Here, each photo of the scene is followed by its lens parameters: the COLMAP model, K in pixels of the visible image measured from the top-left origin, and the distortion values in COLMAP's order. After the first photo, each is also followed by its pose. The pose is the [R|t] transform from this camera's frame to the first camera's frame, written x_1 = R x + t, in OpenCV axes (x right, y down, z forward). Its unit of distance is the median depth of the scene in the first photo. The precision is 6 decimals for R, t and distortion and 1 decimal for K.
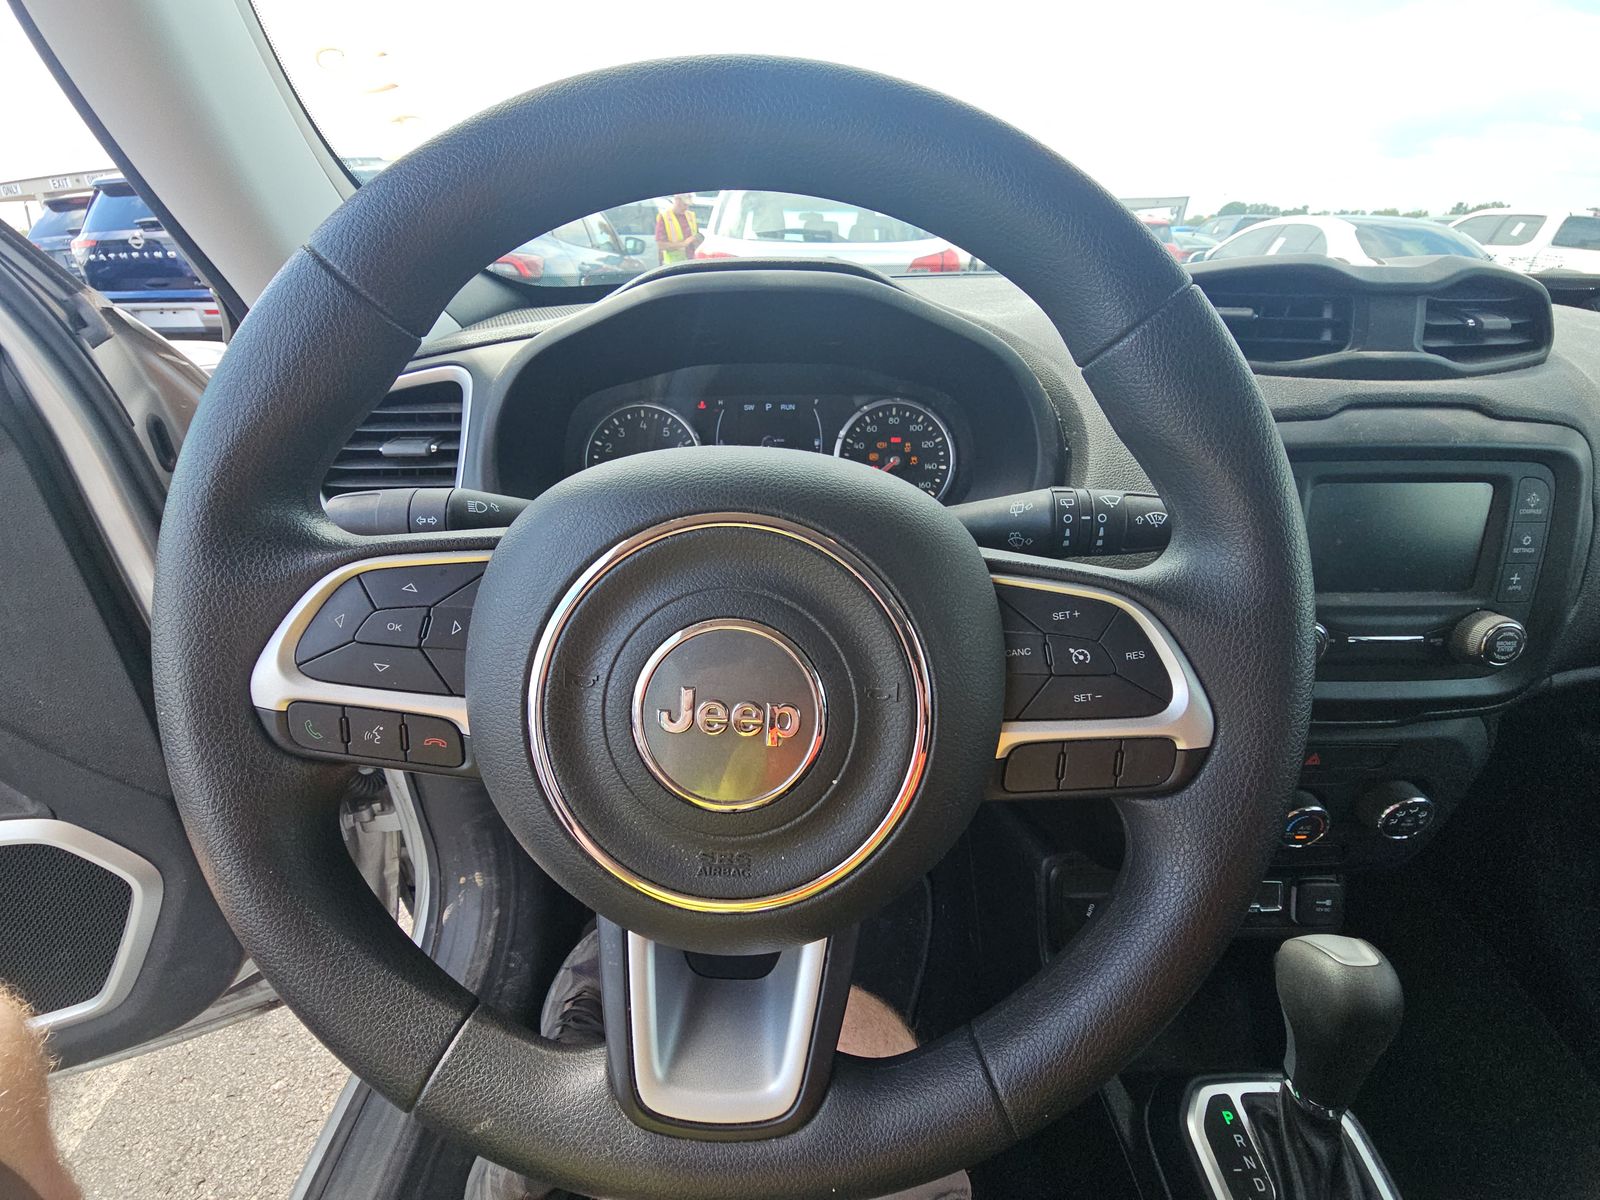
lens RADIAL K [[653.1, 0, 780.3], [0, 653.1, 604.4], [0, 0, 1]] dist [0.011815, -0.005286]
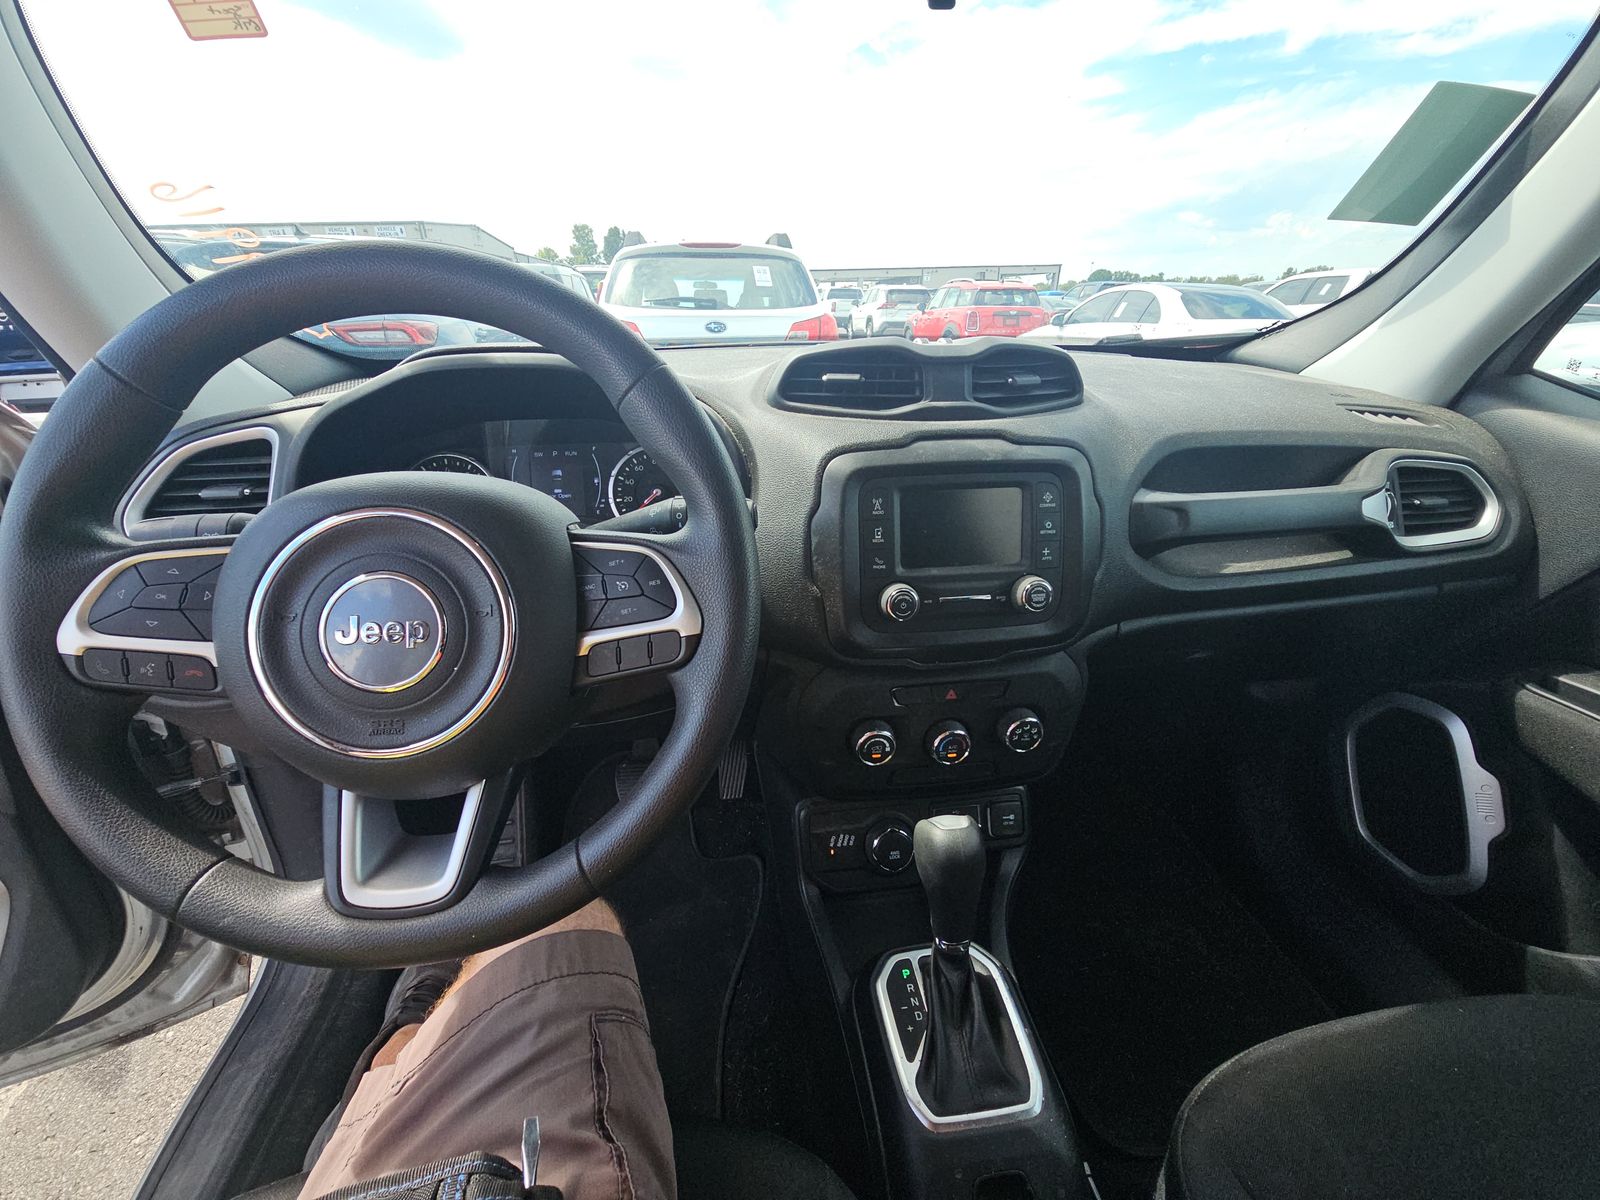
lens RADIAL K [[653.1, 0, 780.3], [0, 653.1, 604.4], [0, 0, 1]] dist [0.011815, -0.005286]
pose [[0.992721, -0.054793, 0.107247, 0.370345], [0.062914, 0.995282, -0.073863, 0.144973], [-0.102694, 0.080073, 0.991485, -0.359773]]
